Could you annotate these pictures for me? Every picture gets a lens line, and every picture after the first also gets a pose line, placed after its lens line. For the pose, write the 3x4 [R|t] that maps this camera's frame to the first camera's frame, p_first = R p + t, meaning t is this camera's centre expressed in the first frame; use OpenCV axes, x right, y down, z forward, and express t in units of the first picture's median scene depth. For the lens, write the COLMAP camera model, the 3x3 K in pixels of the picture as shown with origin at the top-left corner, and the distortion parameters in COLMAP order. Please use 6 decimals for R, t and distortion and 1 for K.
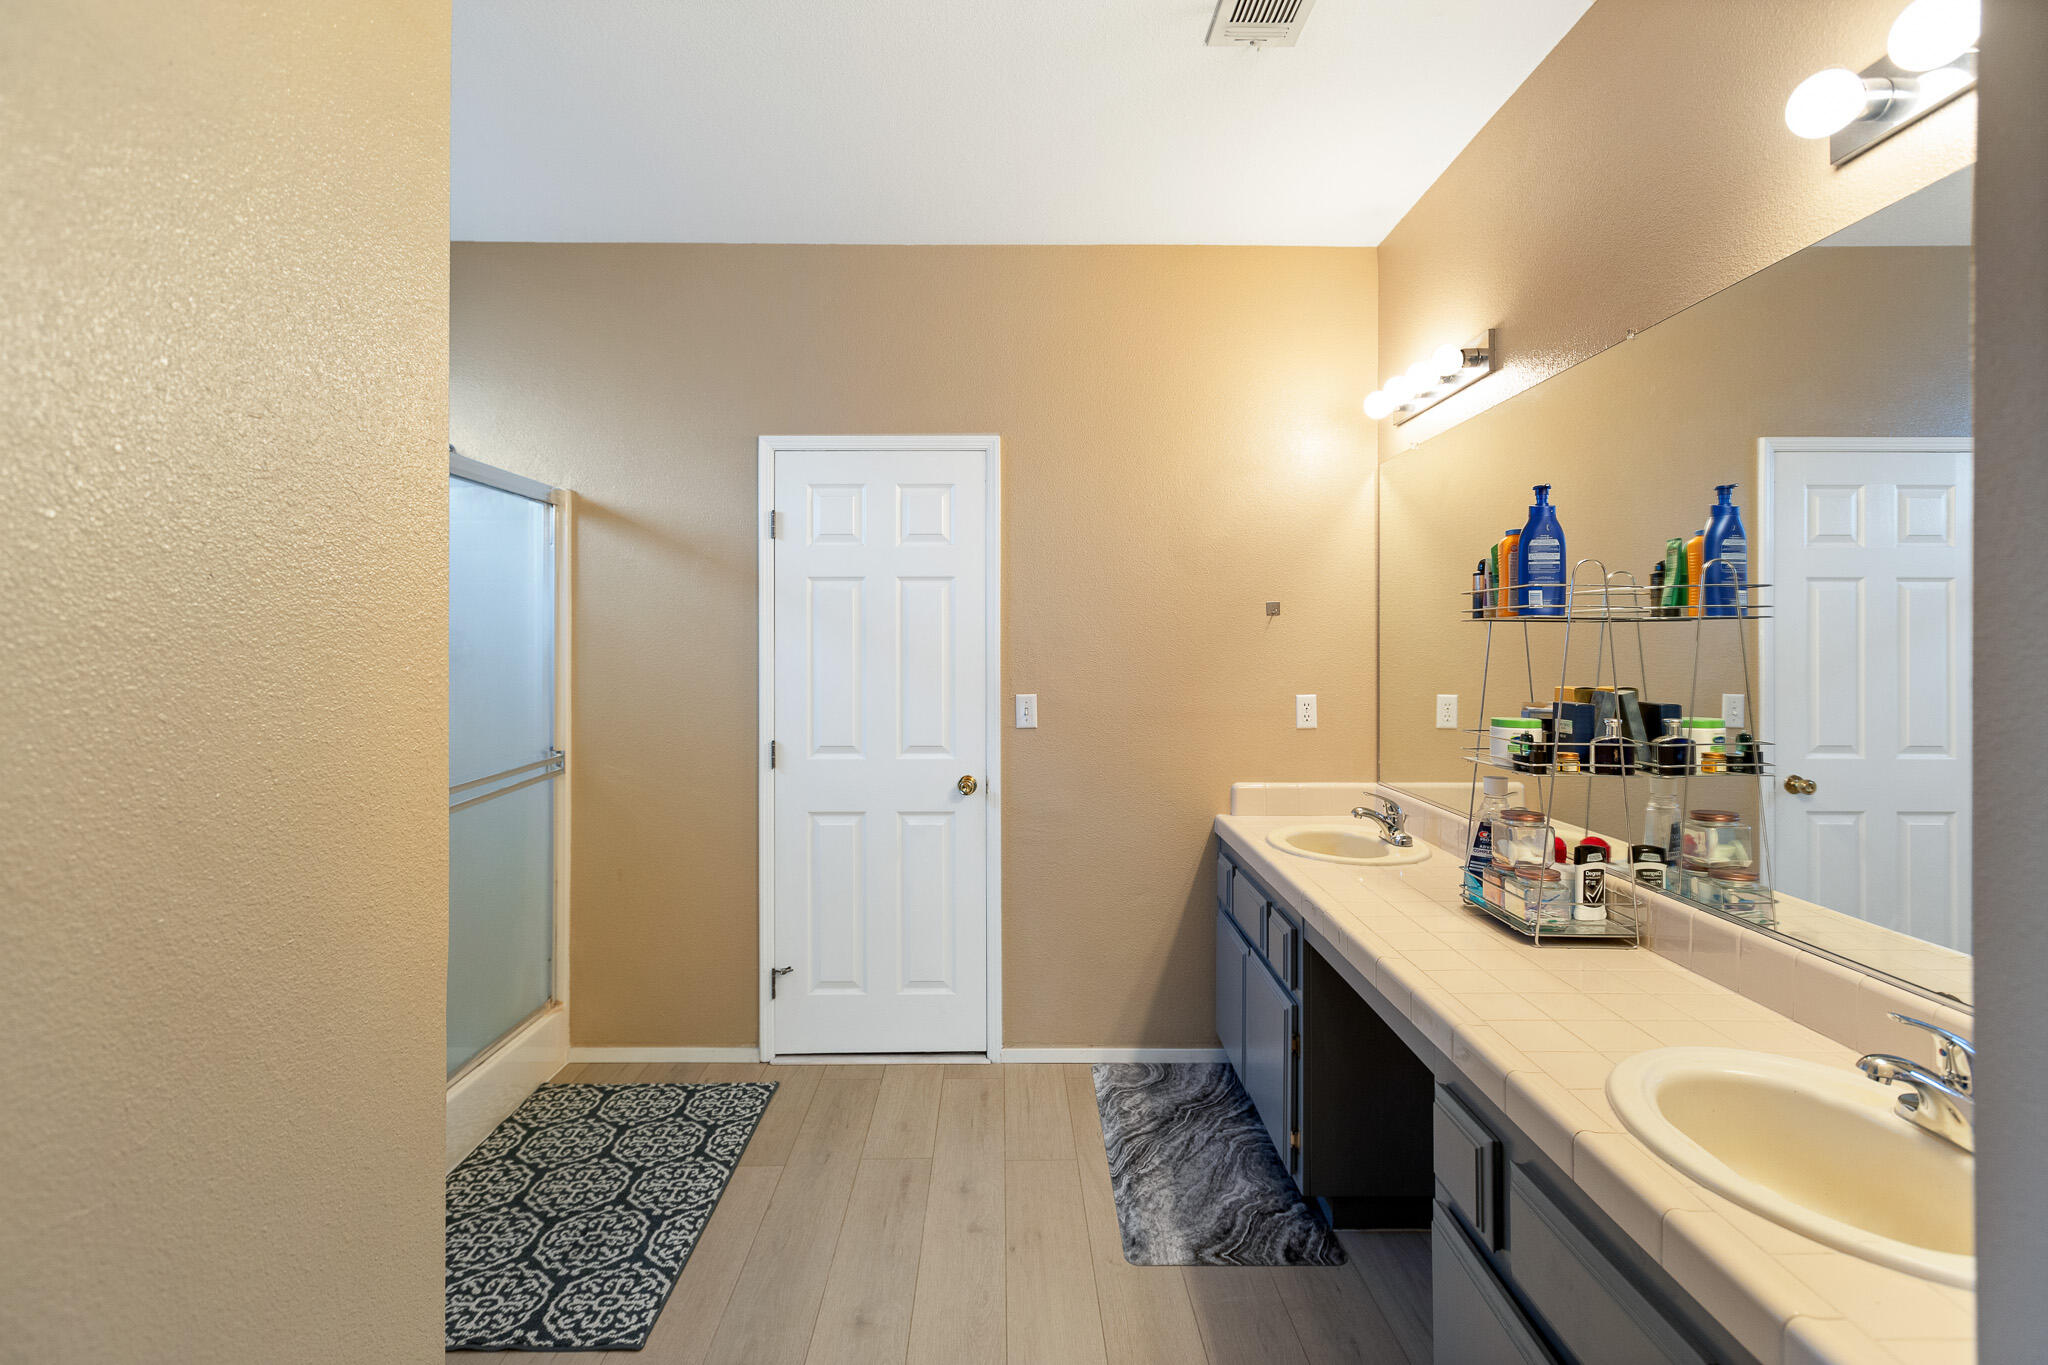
lens RADIAL K [[932.6, 0, 1028.1], [0, 932.6, 659.5], [0, 0, 1]] dist [0.001323, -0.000302]
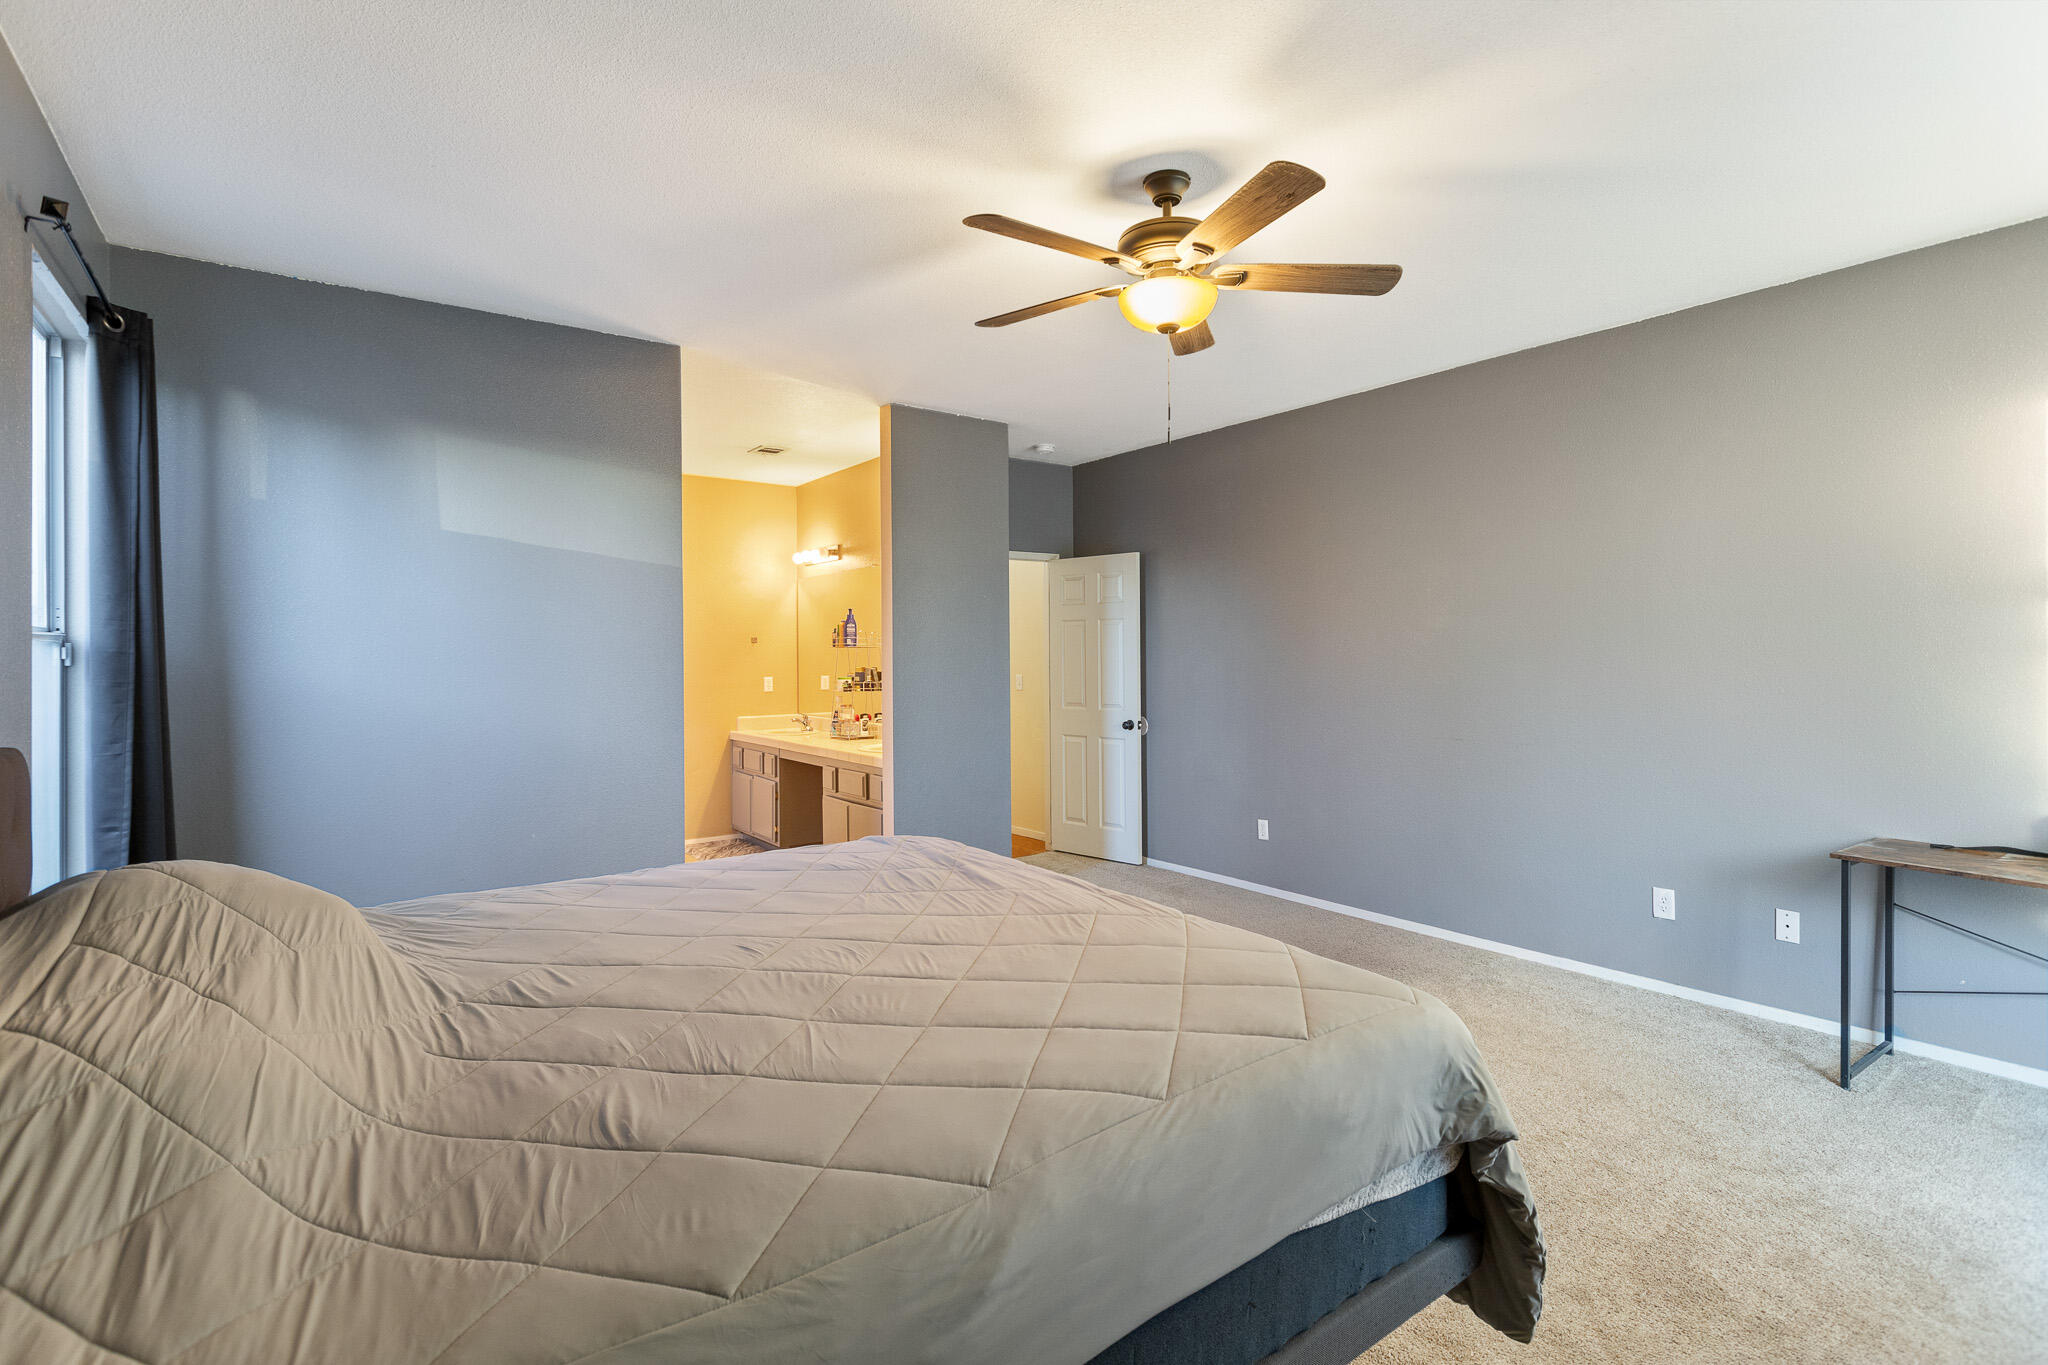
lens RADIAL K [[932.6, 0, 1028.1], [0, 932.6, 659.5], [0, 0, 1]] dist [0.001323, -0.000302]
pose [[0.804789, -0.003639, 0.593550, -0.784008], [0.012753, 0.999856, -0.011160, 0.038871], [-0.593424, 0.016551, 0.804720, -1.755019]]
